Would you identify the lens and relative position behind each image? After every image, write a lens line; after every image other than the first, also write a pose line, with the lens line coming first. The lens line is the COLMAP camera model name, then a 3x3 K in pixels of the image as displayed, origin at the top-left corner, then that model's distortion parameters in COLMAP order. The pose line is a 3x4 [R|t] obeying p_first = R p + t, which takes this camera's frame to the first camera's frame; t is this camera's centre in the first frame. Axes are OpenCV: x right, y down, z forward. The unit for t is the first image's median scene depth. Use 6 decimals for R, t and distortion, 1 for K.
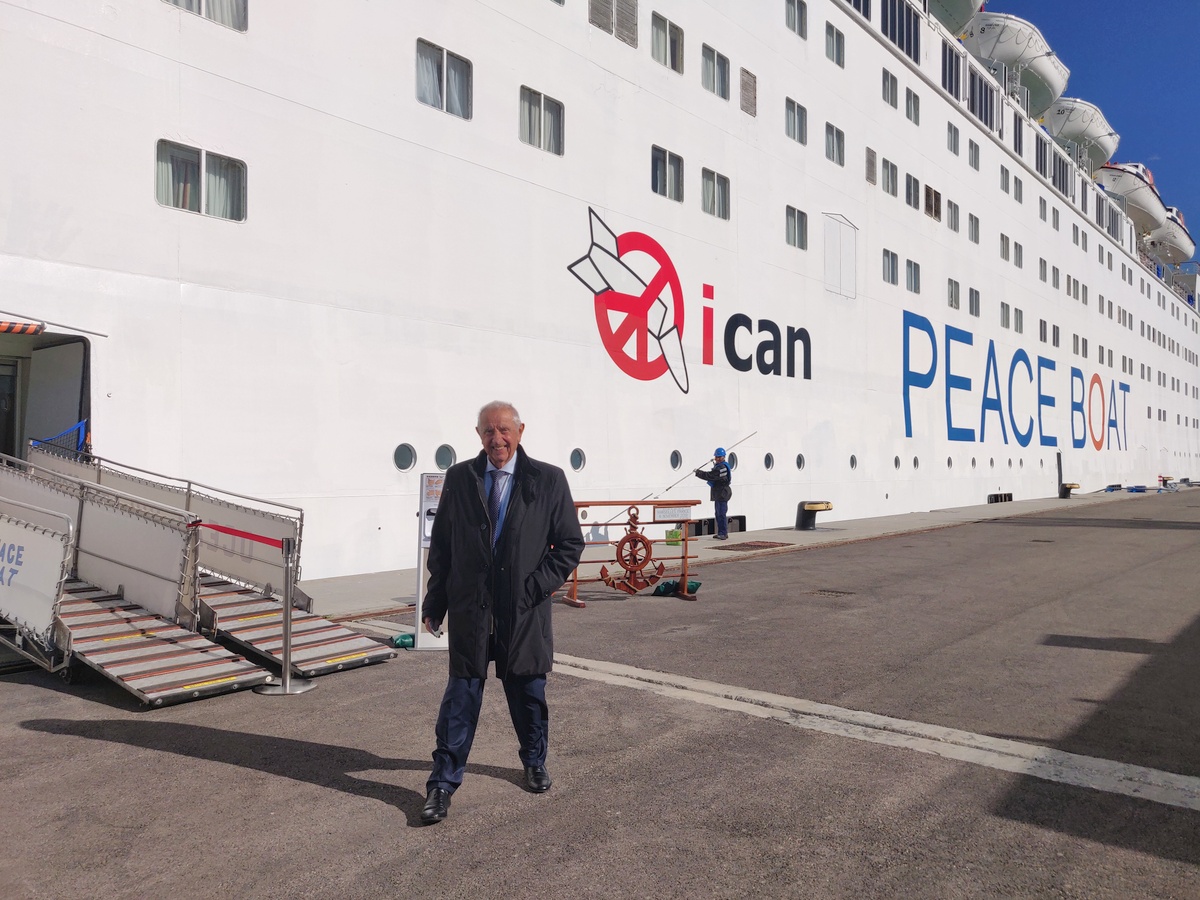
lens RADIAL K [[1101.5, 0, 534.7], [0, 1101.5, 429.0], [0, 0, 1]] dist [0.002786, 0.083175]
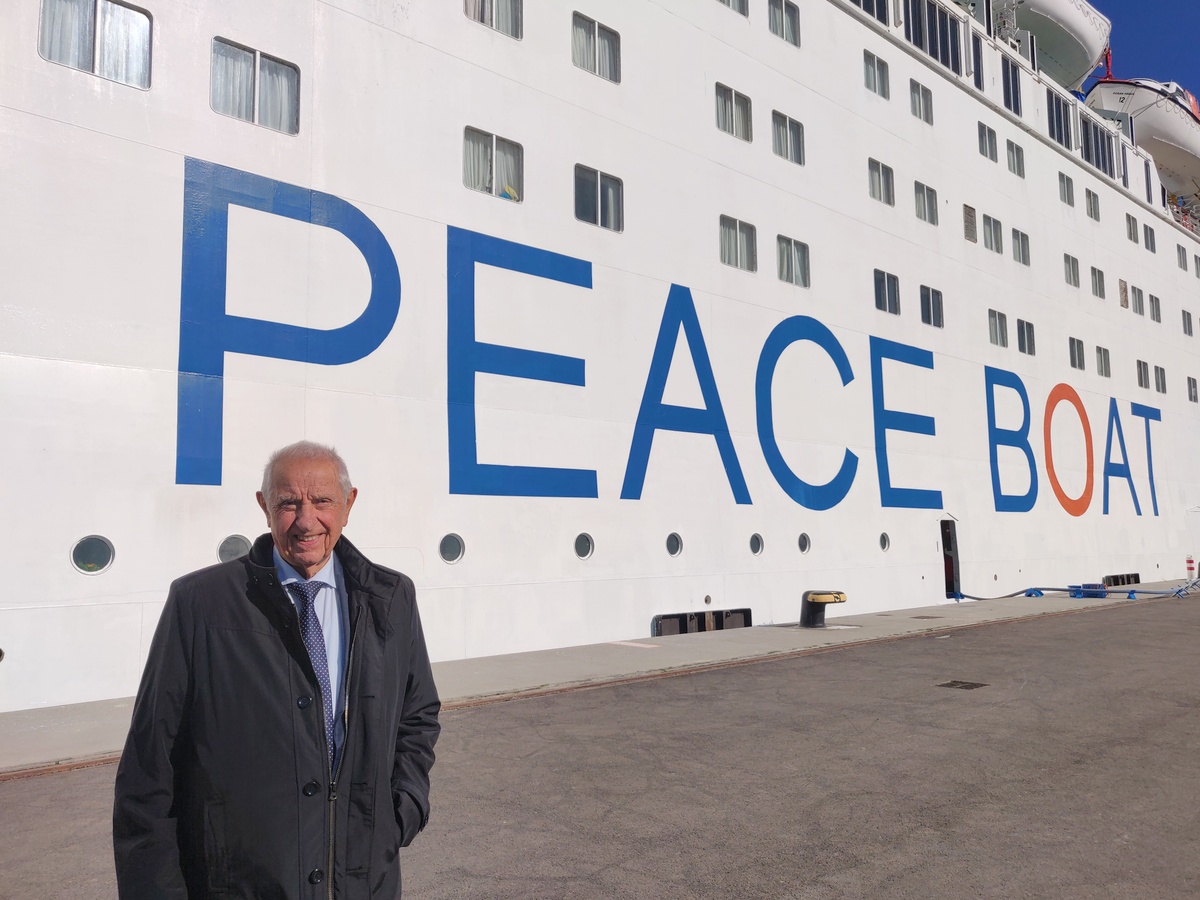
lens RADIAL K [[932.4, 0, 593.7], [0, 932.4, 442.2], [0, 0, 1]] dist [-0.004436, 0.041750]
pose [[0.981795, -0.038365, -0.186030, 0.210859], [0.023459, 0.996383, -0.081677, 0.008872], [0.188491, 0.075826, 0.979143, 0.282405]]
